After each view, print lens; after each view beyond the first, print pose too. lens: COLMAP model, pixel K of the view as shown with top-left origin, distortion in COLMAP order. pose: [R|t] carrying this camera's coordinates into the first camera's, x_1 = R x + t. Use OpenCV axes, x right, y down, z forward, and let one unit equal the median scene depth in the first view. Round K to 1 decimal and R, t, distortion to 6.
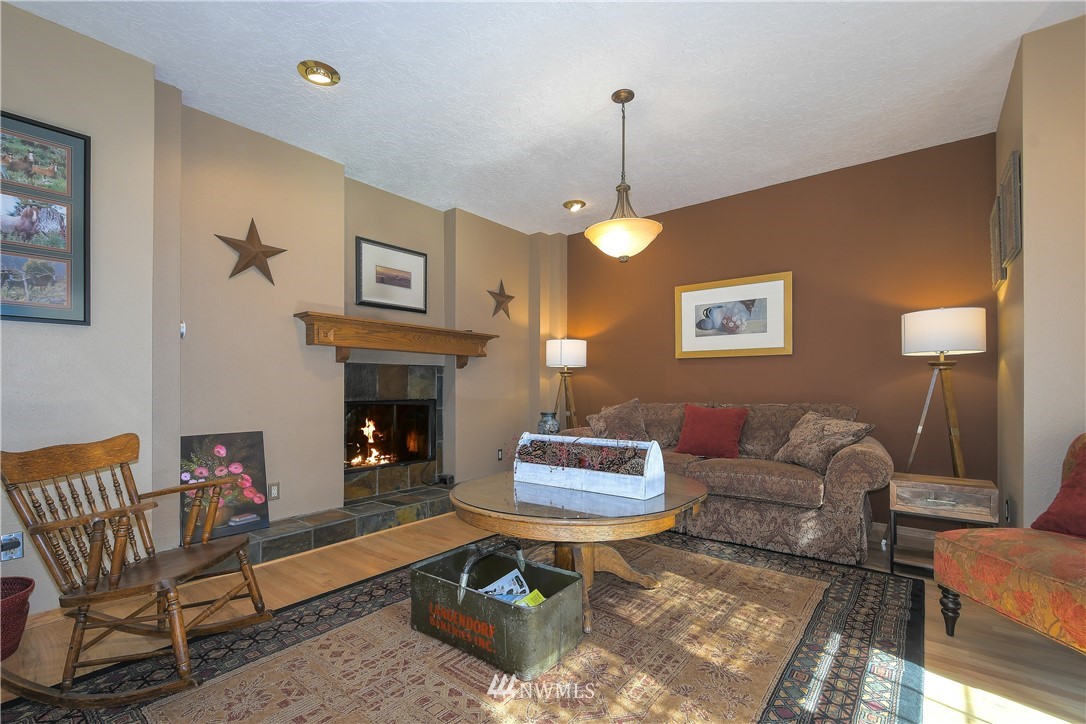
lens RADIAL K [[483.2, 0, 536.8], [0, 483.2, 380.9], [0, 0, 1]] dist [0.006542, -0.004378]
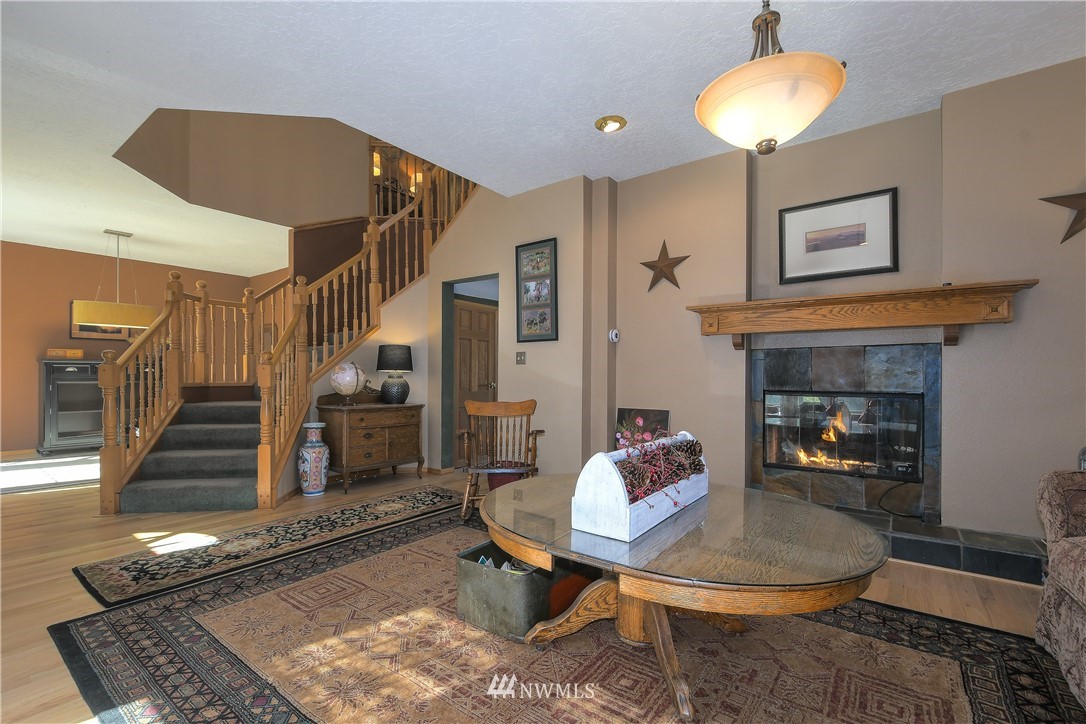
lens RADIAL K [[483.2, 0, 545.0], [0, 483.2, 368.7], [0, 0, 1]] dist [0.006542, -0.004378]
pose [[0.031887, -0.011566, -0.999425, 0.634867], [0.010770, 0.999879, -0.011228, 0.008343], [0.999433, -0.010405, 0.032008, 0.636534]]
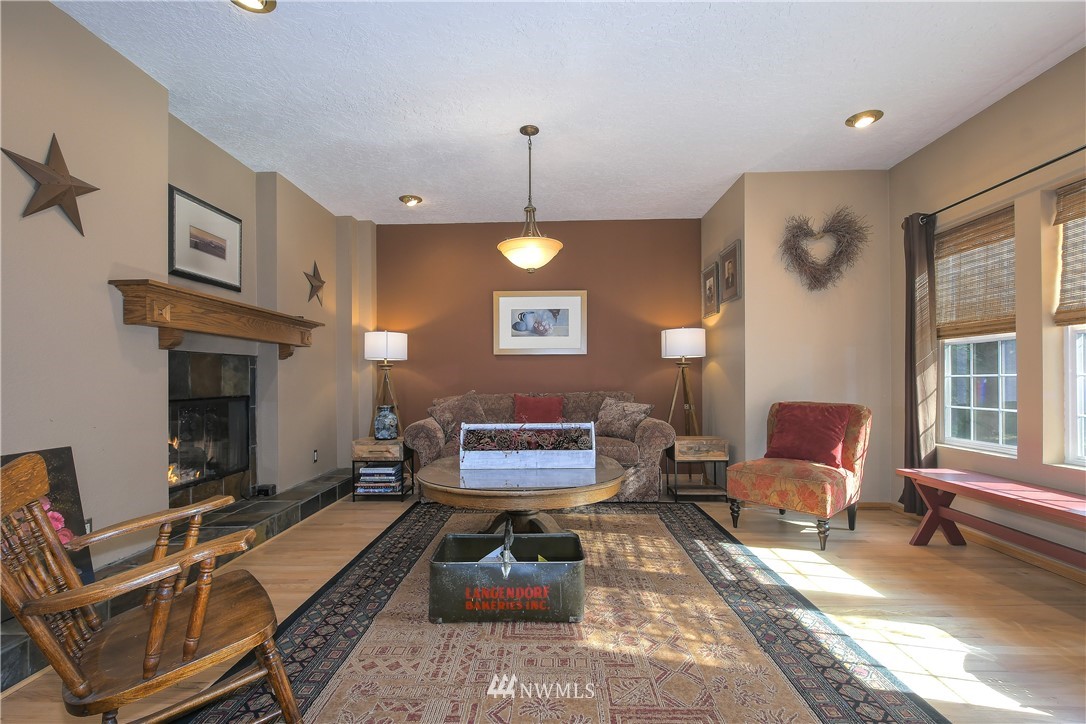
lens RADIAL K [[483.2, 0, 536.5], [0, 483.2, 372.7], [0, 0, 1]] dist [0.006542, -0.004378]
pose [[0.798706, 0.004321, 0.601706, -0.444197], [-0.002154, 0.999988, -0.004322, 0.000891], [-0.601718, 0.002156, 0.798706, 0.051506]]
